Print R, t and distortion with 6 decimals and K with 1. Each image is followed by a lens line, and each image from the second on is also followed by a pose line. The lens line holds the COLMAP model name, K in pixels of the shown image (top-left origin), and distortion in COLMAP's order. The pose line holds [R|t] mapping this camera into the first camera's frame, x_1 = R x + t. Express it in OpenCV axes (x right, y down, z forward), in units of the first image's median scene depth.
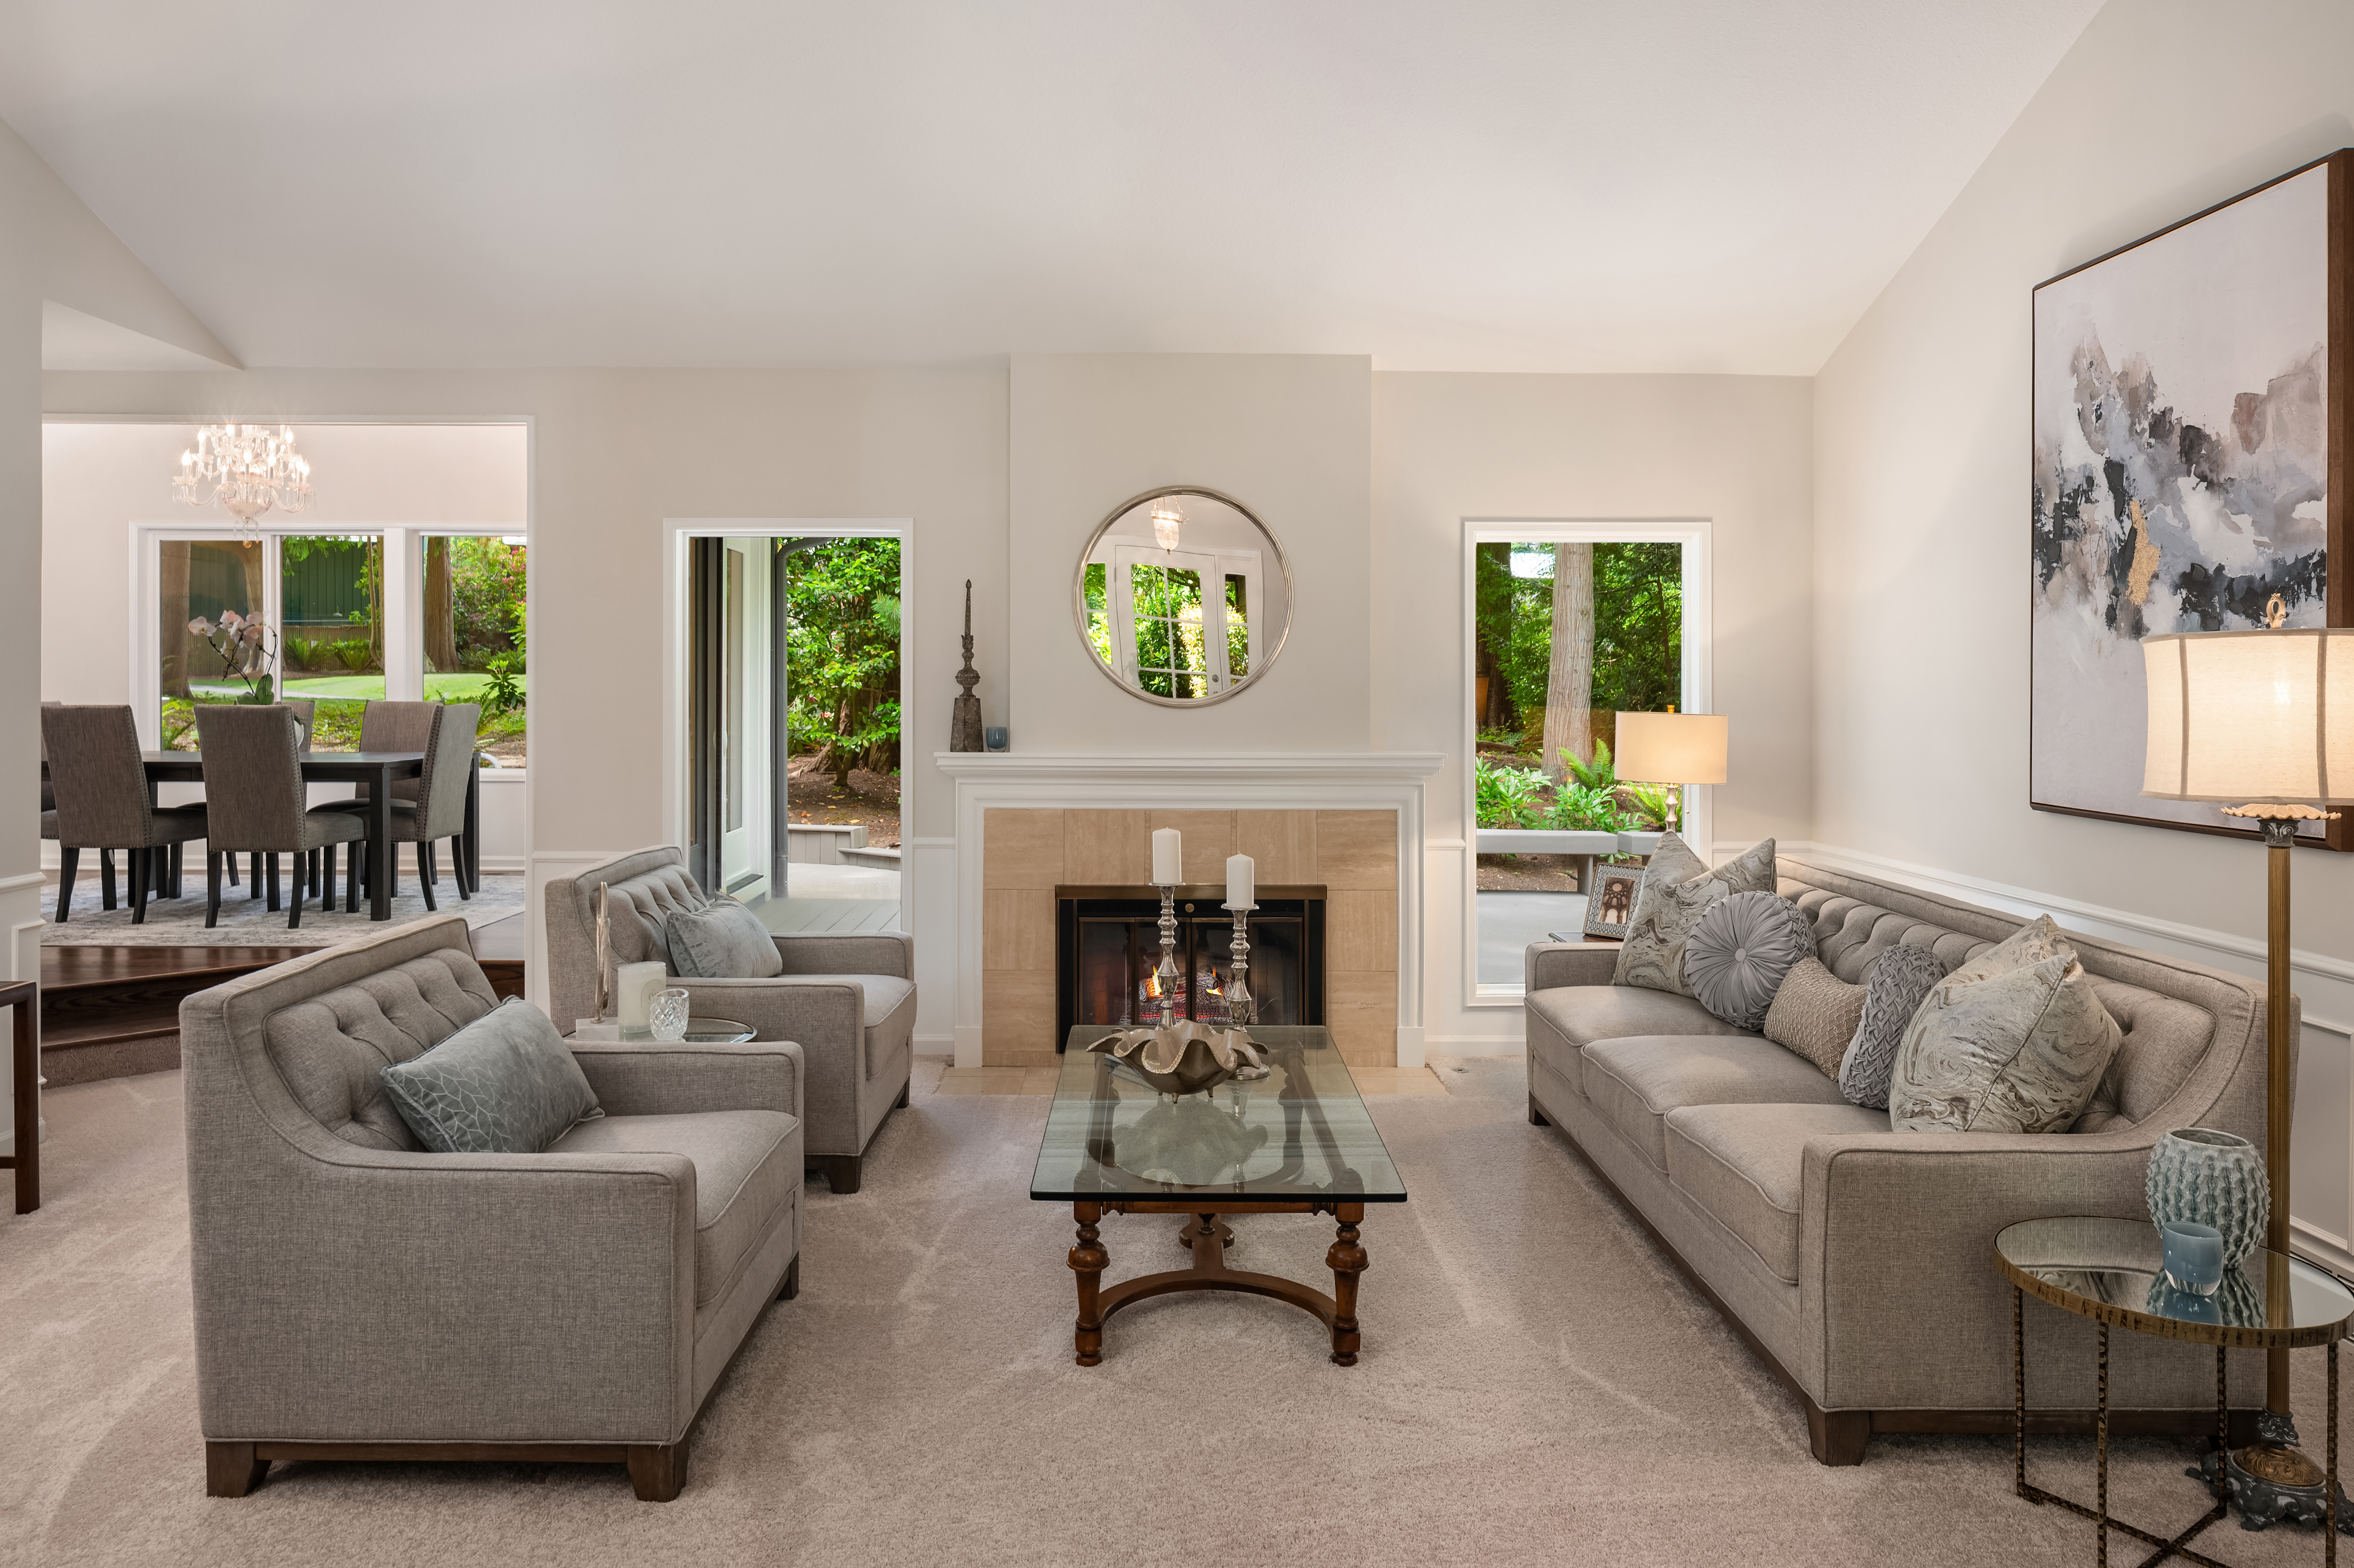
lens RADIAL K [[1561.5, 0, 1158.8], [0, 1561.5, 706.4], [0, 0, 1]] dist [-0.005905, -0.002406]
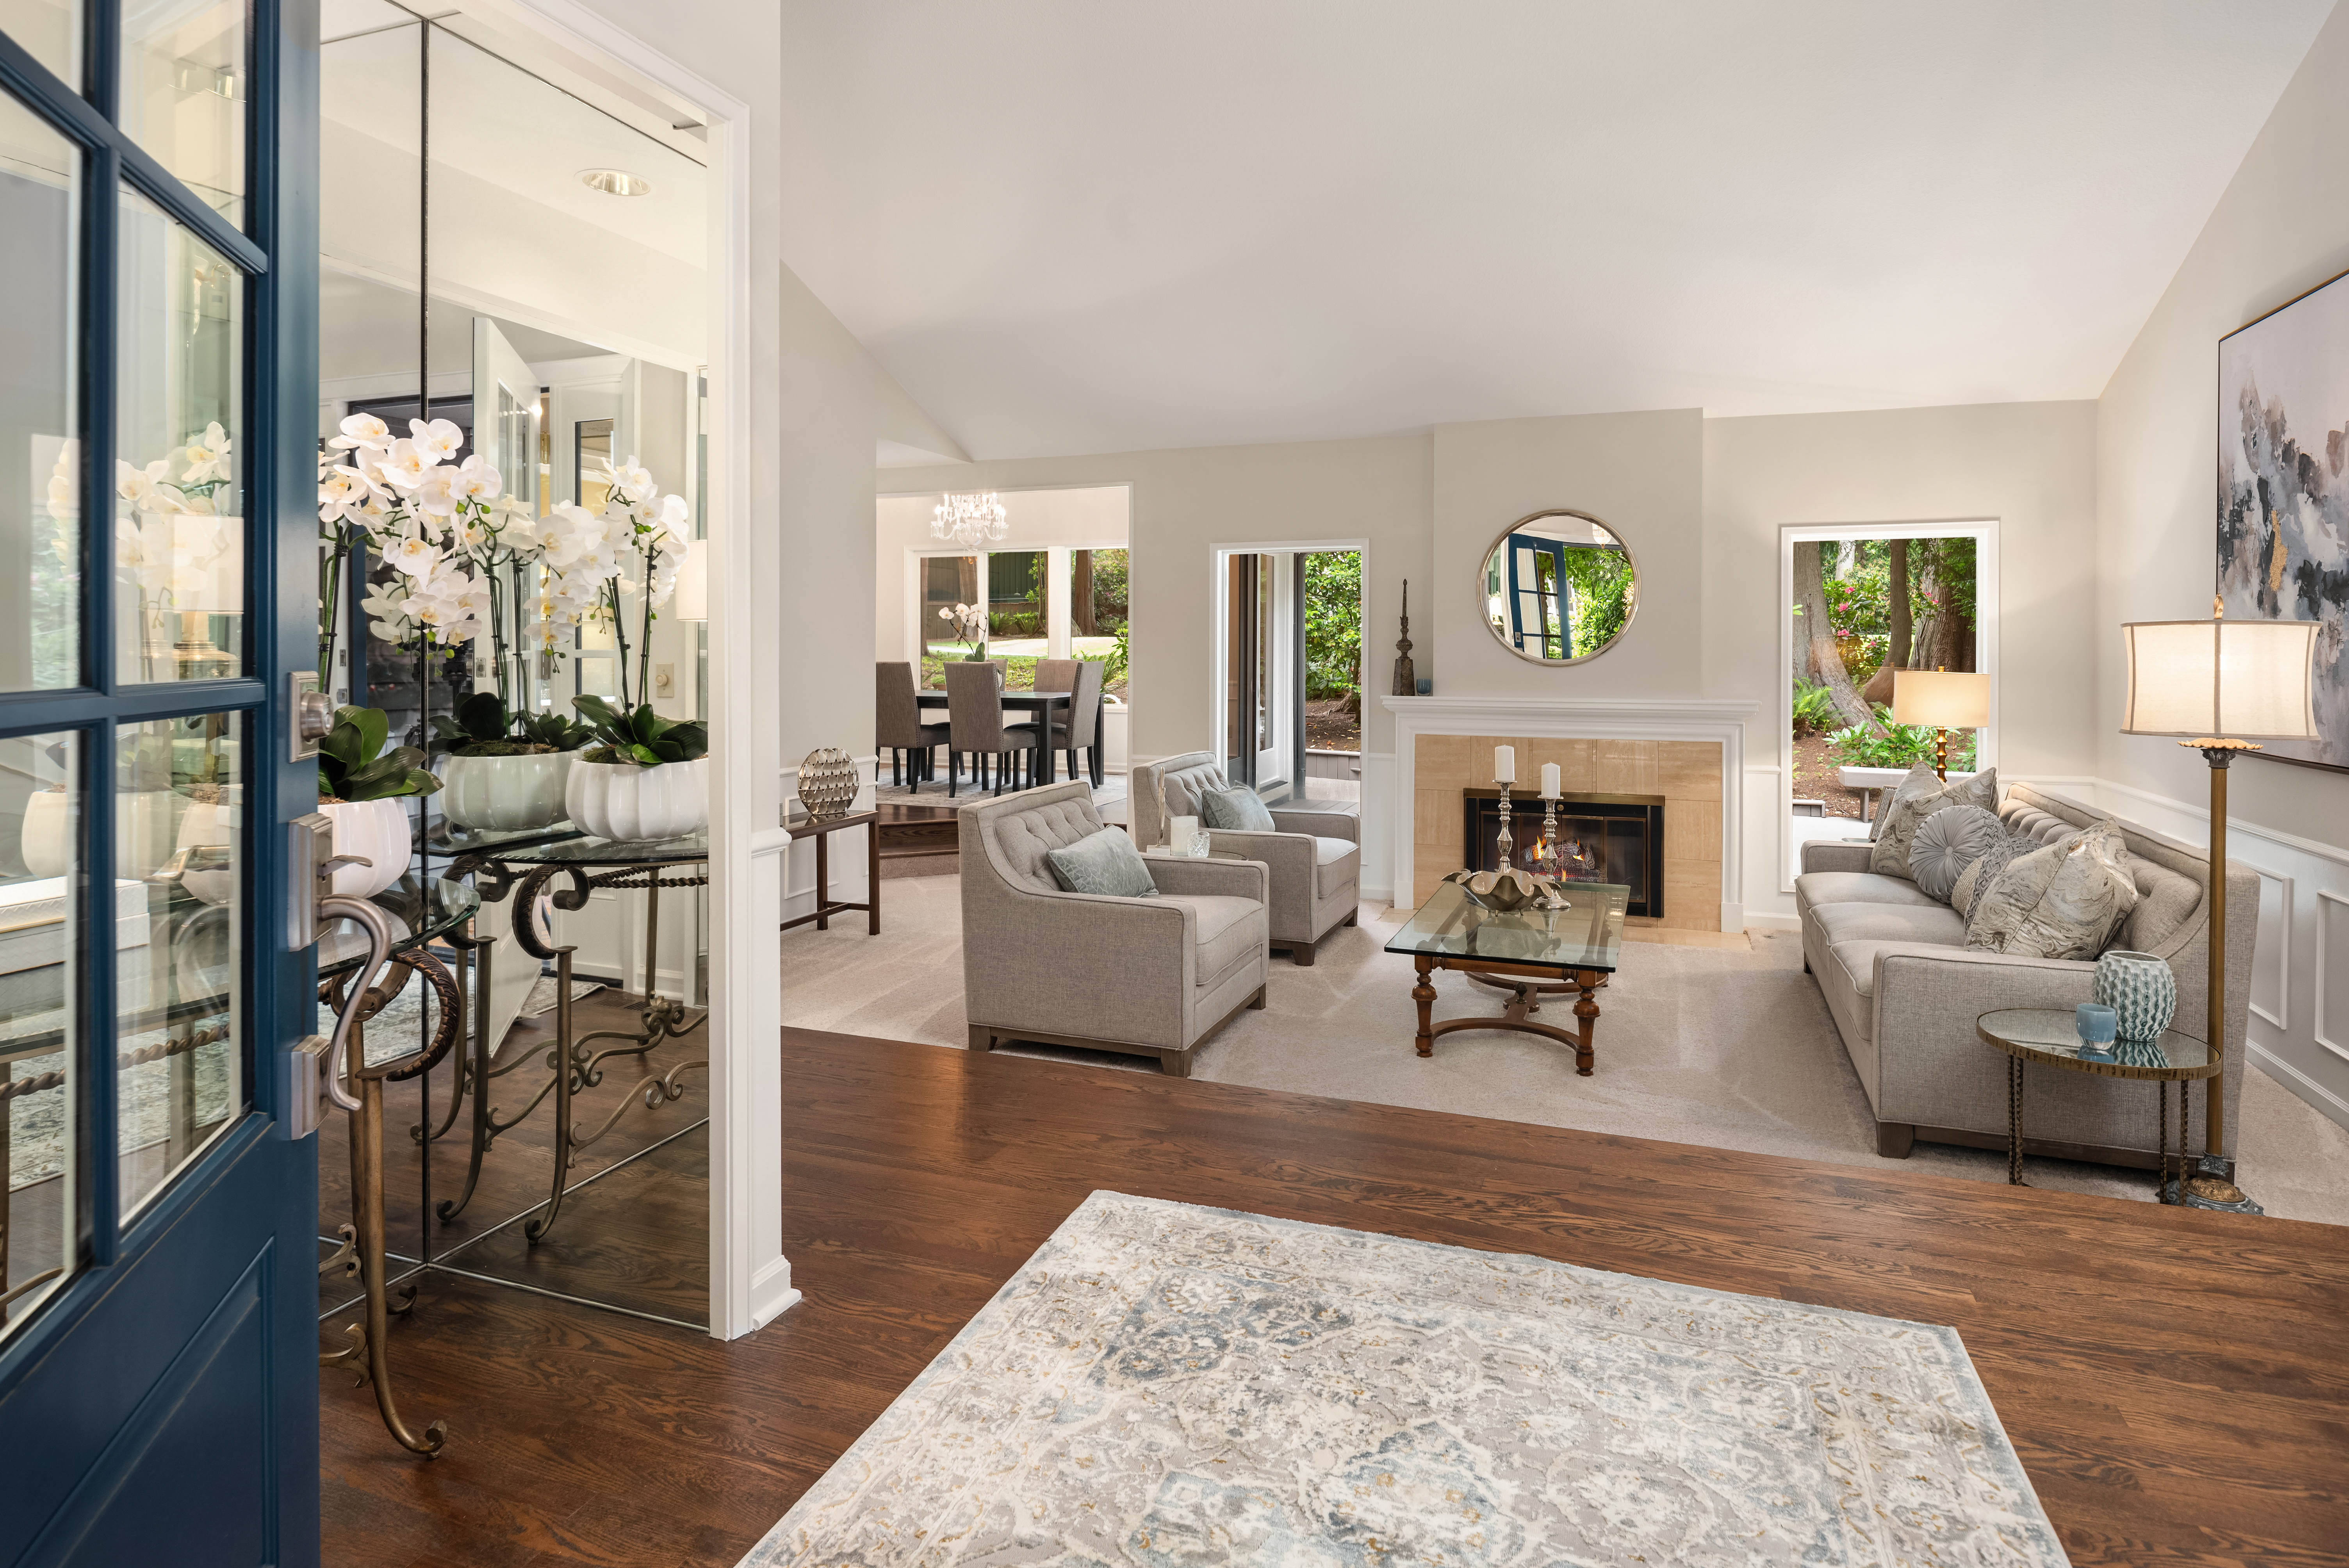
lens RADIAL K [[1307.2, 0, 1172.1], [0, 1307.2, 679.7], [0, 0, 1]] dist [-0.040568, -0.000259]
pose [[0.933736, 0.008056, -0.357872, 0.134218], [-0.003062, 0.999890, 0.014519, -0.003768], [0.357949, -0.012461, 0.933658, -0.271092]]
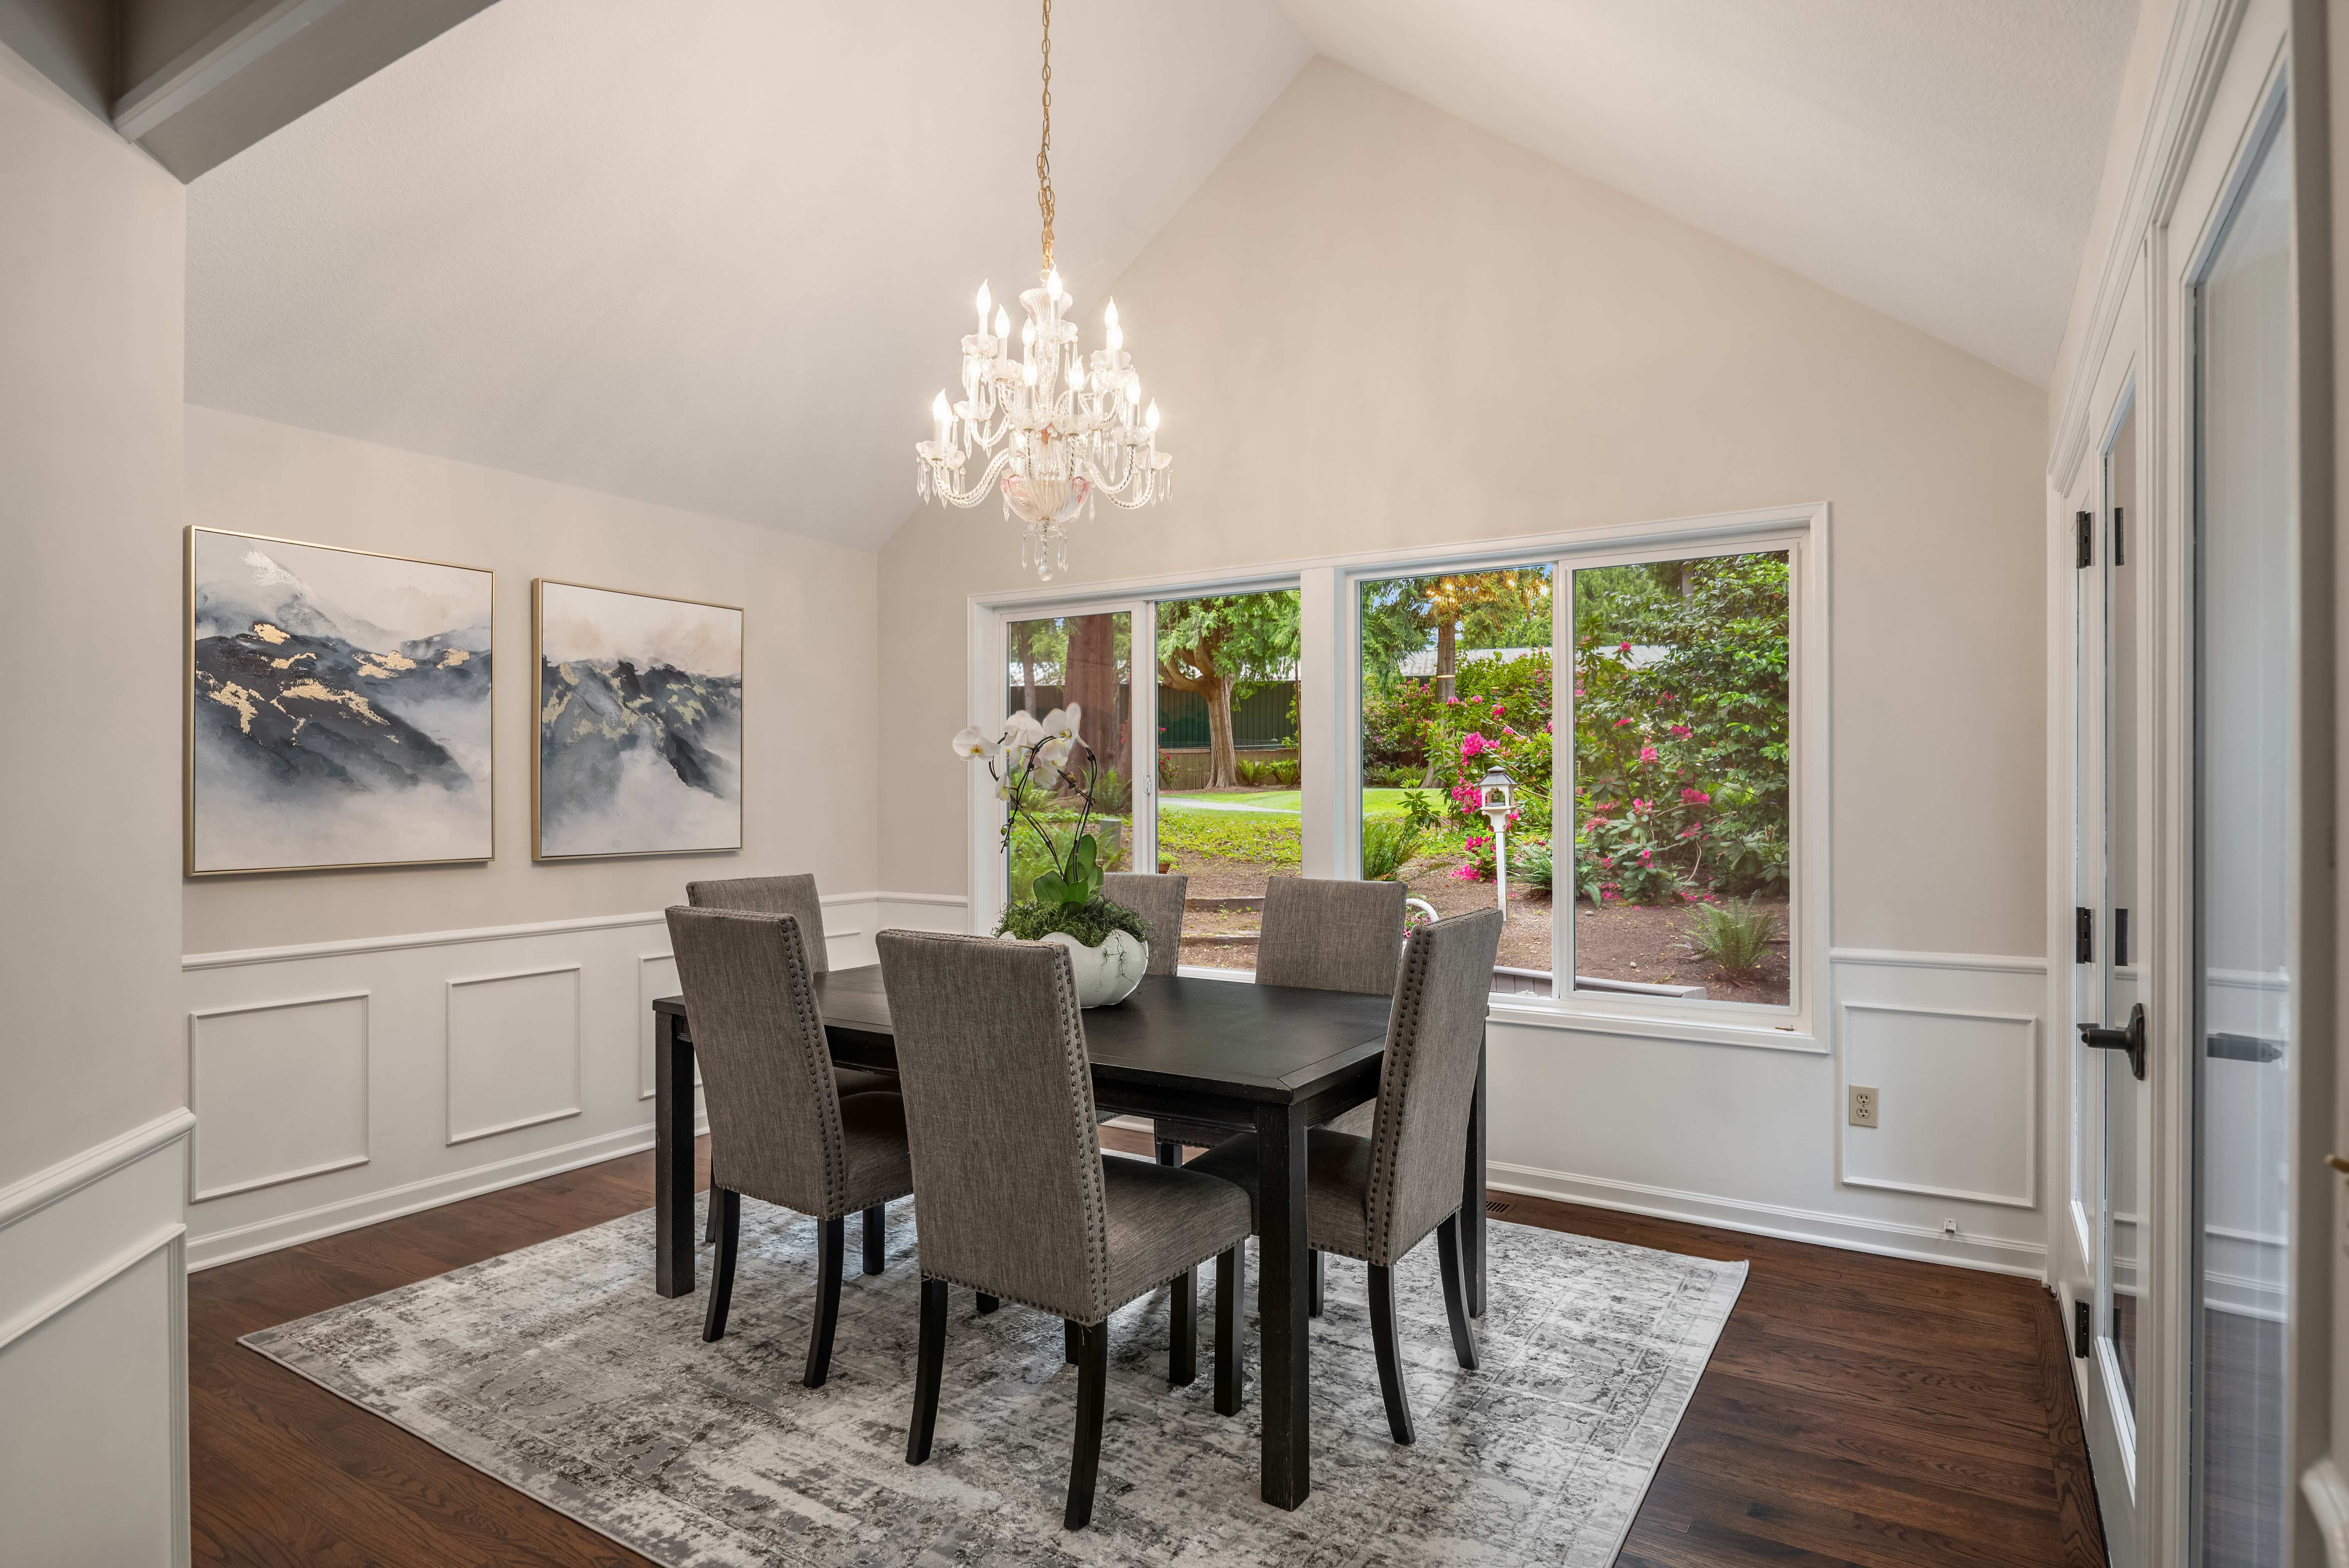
lens RADIAL K [[1268.5, 0, 1175.6], [0, 1268.5, 808.8], [0, 0, 1]] dist [-0.000951, -0.000033]
pose [[0.844111, 0.000310, -0.536168, -0.495146], [-0.000173, 1.000000, 0.000306, -0.043839], [0.536168, -0.000166, 0.844111, 1.009017]]
